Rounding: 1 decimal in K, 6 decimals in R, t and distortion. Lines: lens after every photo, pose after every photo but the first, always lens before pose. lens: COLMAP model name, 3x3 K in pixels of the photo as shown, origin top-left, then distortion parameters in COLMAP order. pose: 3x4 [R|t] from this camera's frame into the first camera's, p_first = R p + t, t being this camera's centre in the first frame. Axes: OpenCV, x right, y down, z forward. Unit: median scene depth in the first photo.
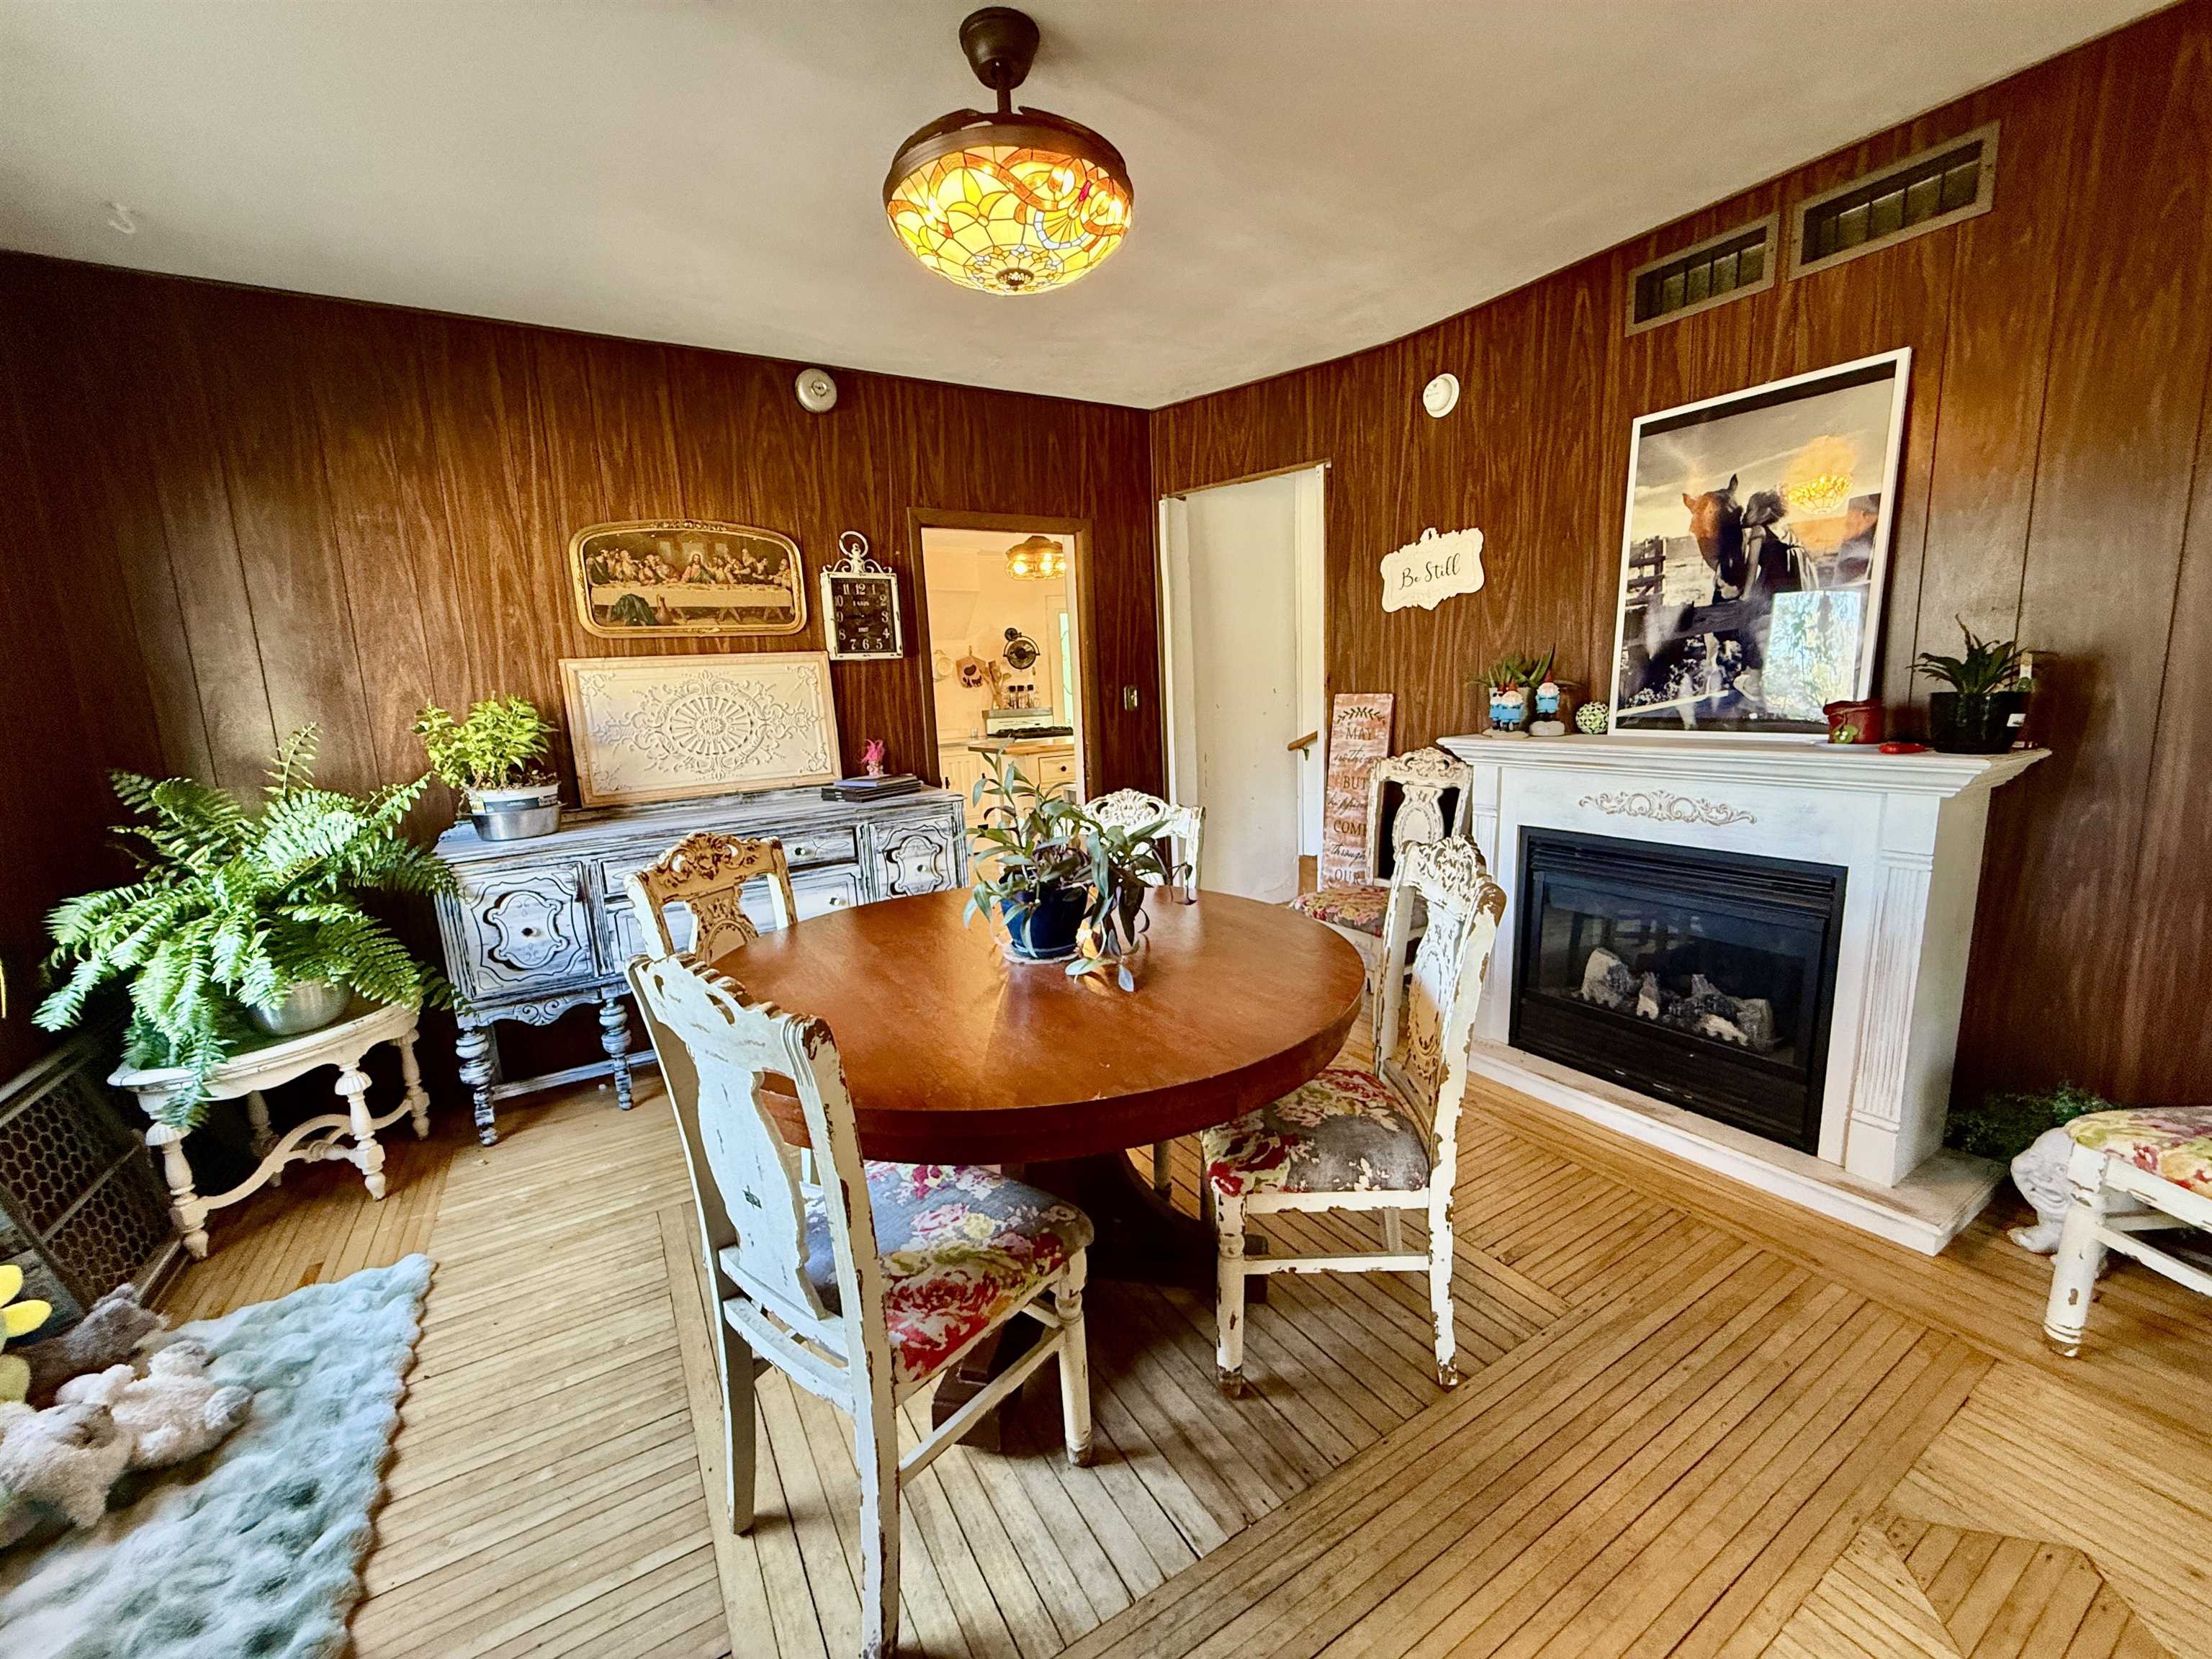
lens RADIAL K [[878.7, 0, 1102.9], [0, 878.7, 830.6], [0, 0, 1]] dist [0.001002, -0.000216]
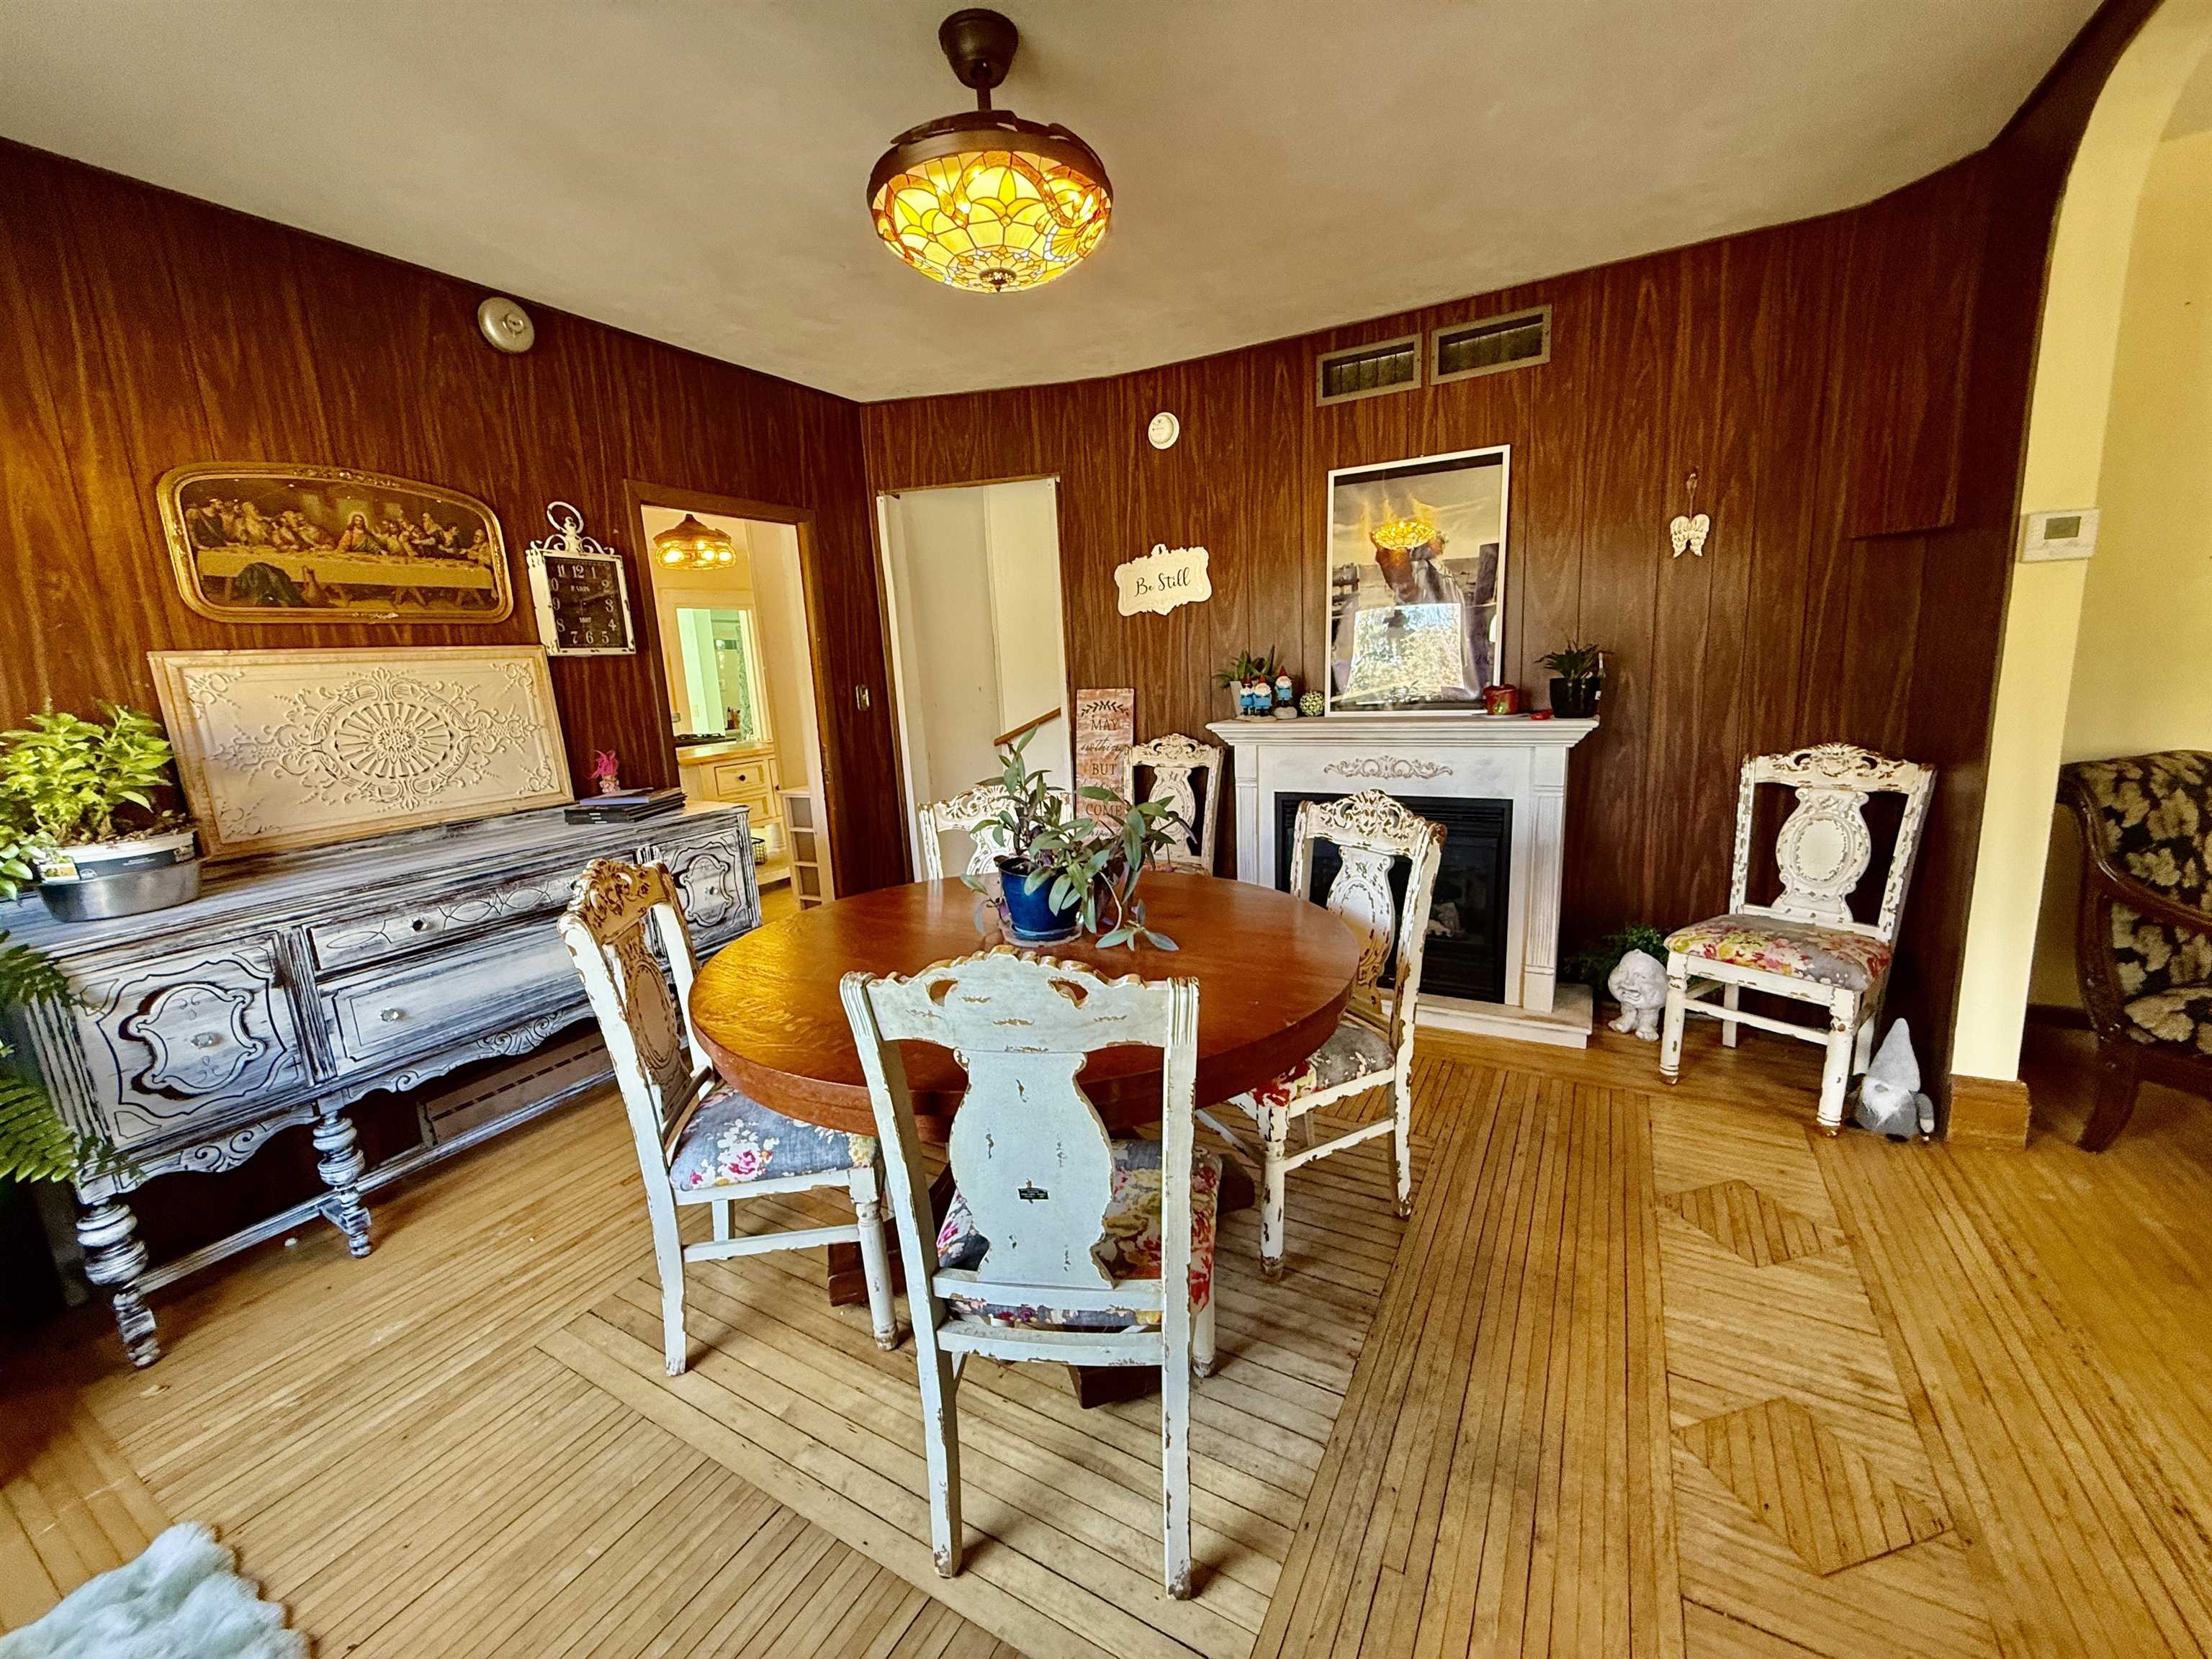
lens RADIAL K [[878.7, 0, 1103.3], [0, 878.7, 829.8], [0, 0, 1]] dist [0.001002, -0.000216]
pose [[0.873443, -0.089674, 0.478598, -0.337254], [0.091961, 0.995587, 0.018711, 0.001411], [-0.478164, 0.027669, 0.877835, 0.038827]]
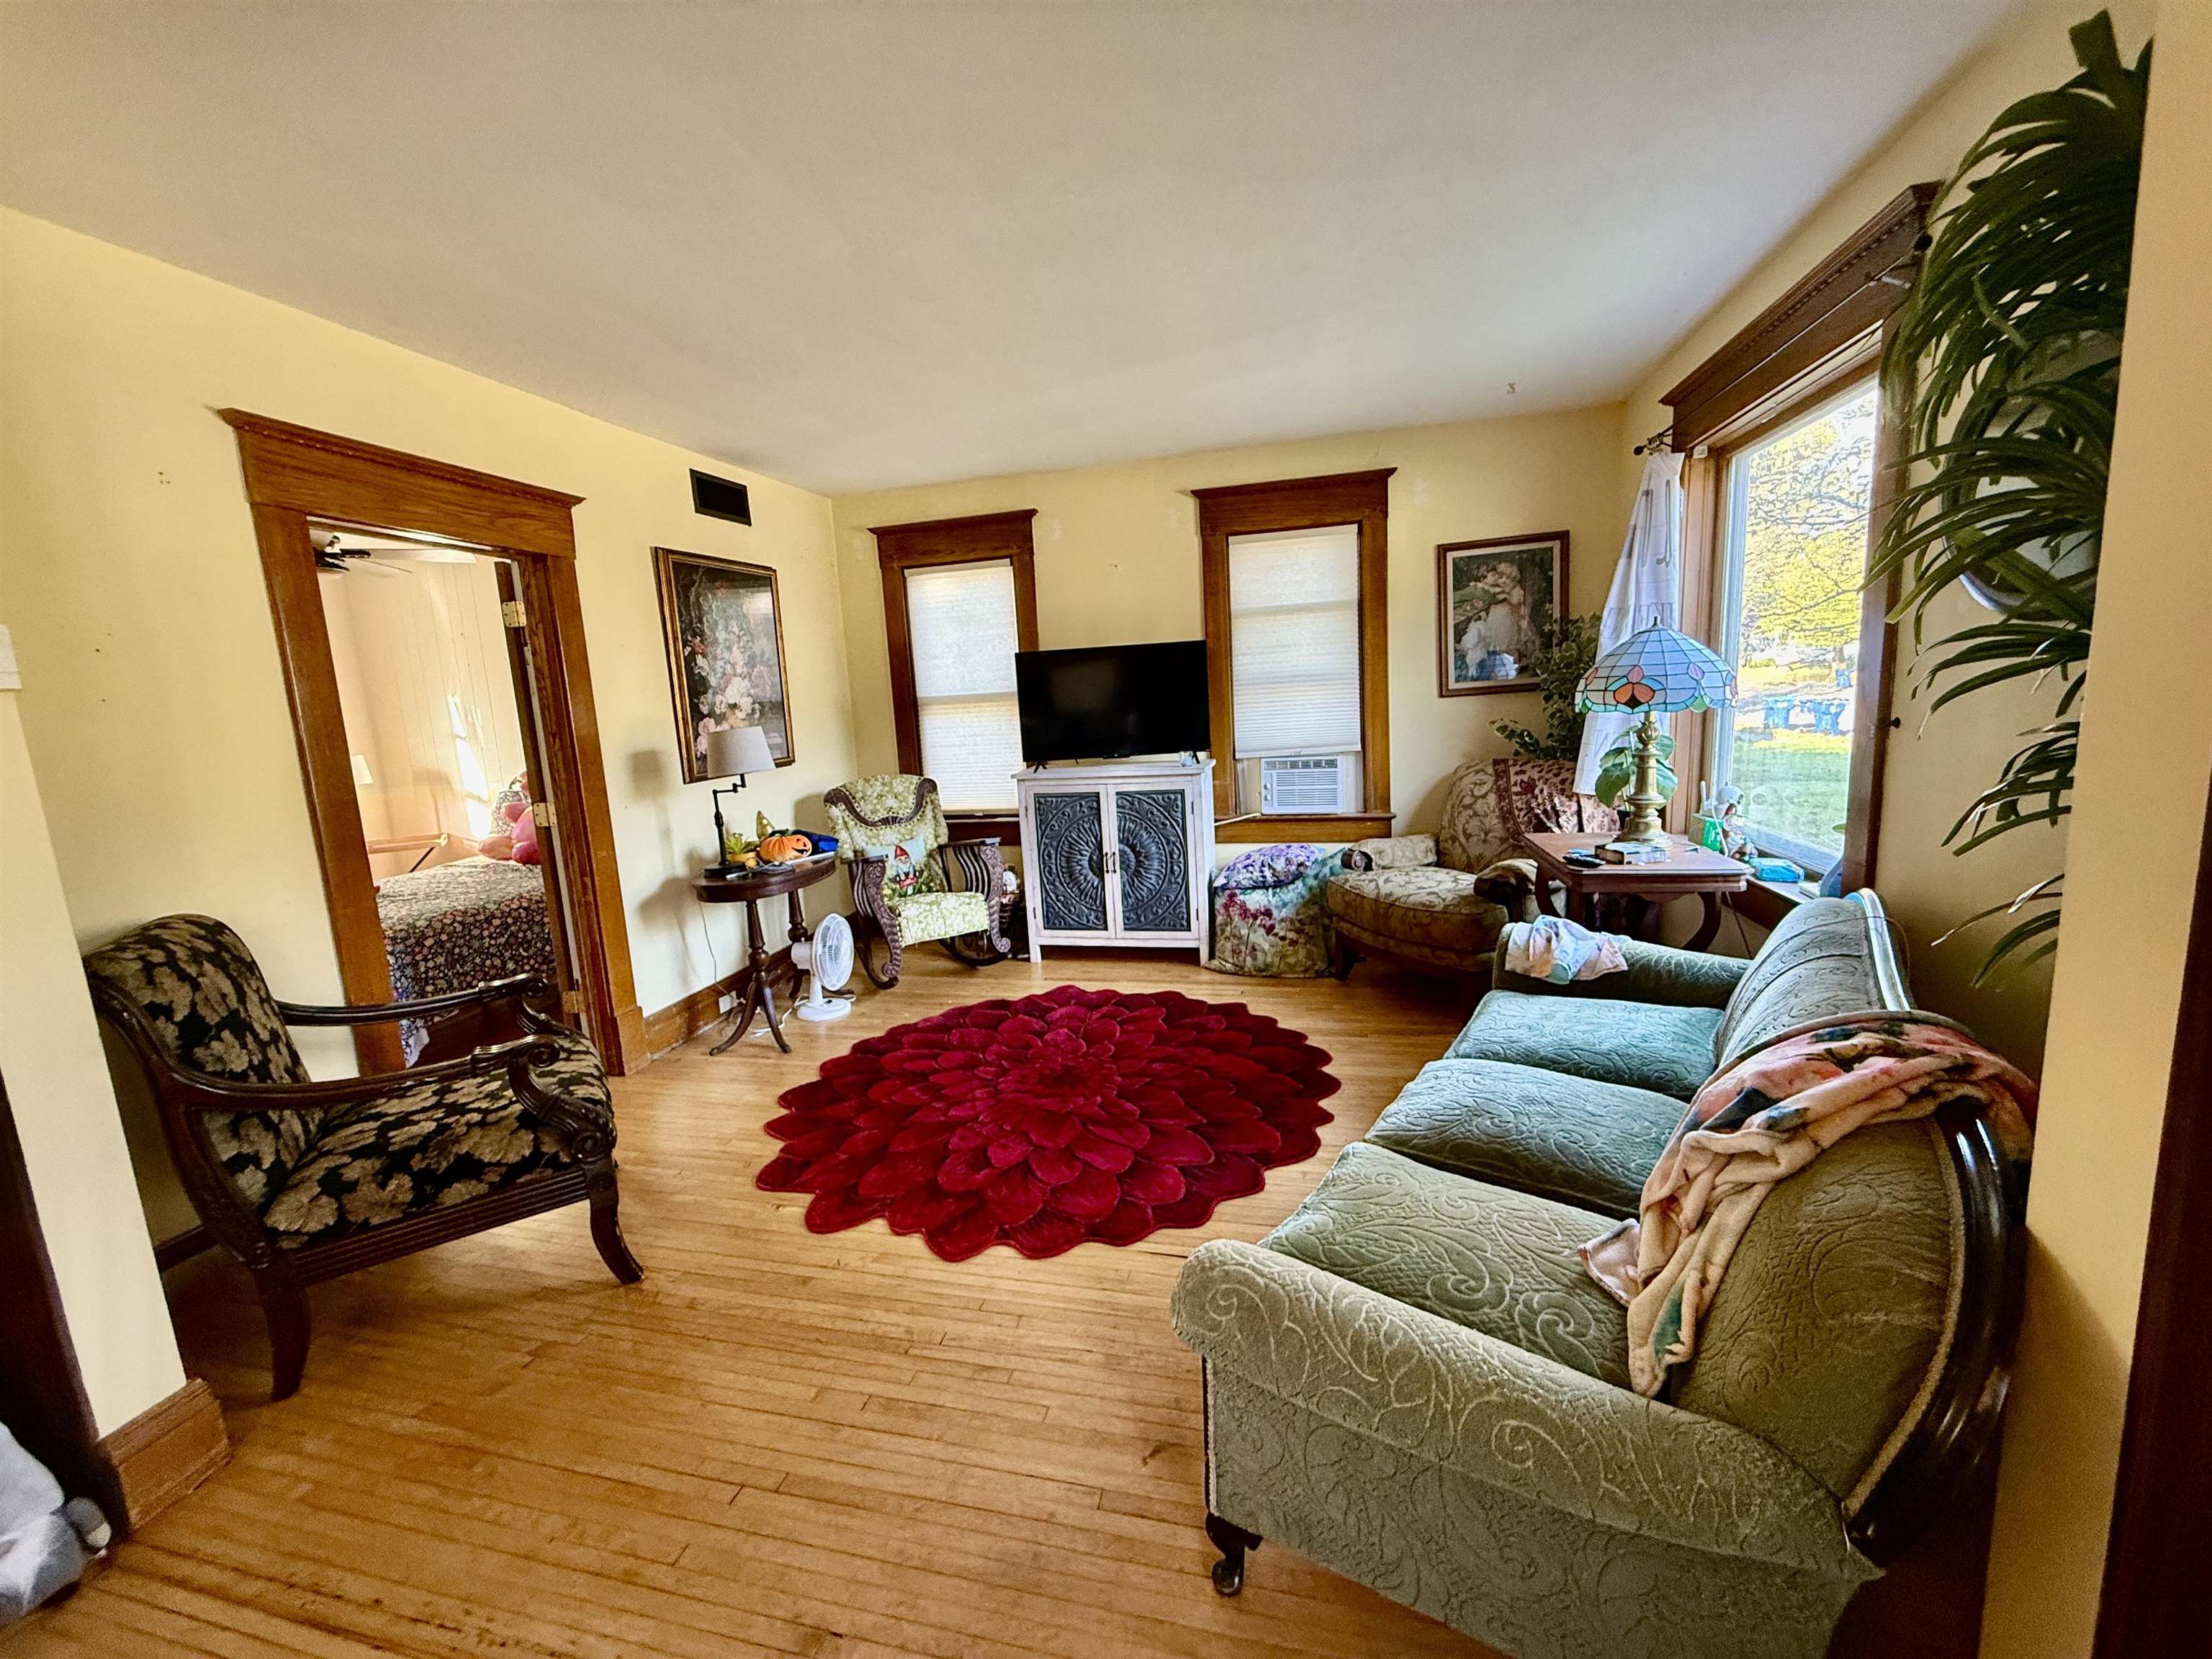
lens RADIAL K [[878.7, 0, 1104.9], [0, 878.7, 833.4], [0, 0, 1]] dist [0.001002, -0.000216]
pose [[-0.695218, -0.021074, 0.718490, -0.082826], [0.205520, 0.952014, 0.226786, -0.037321], [-0.688791, 0.305329, -0.657526, 0.206134]]
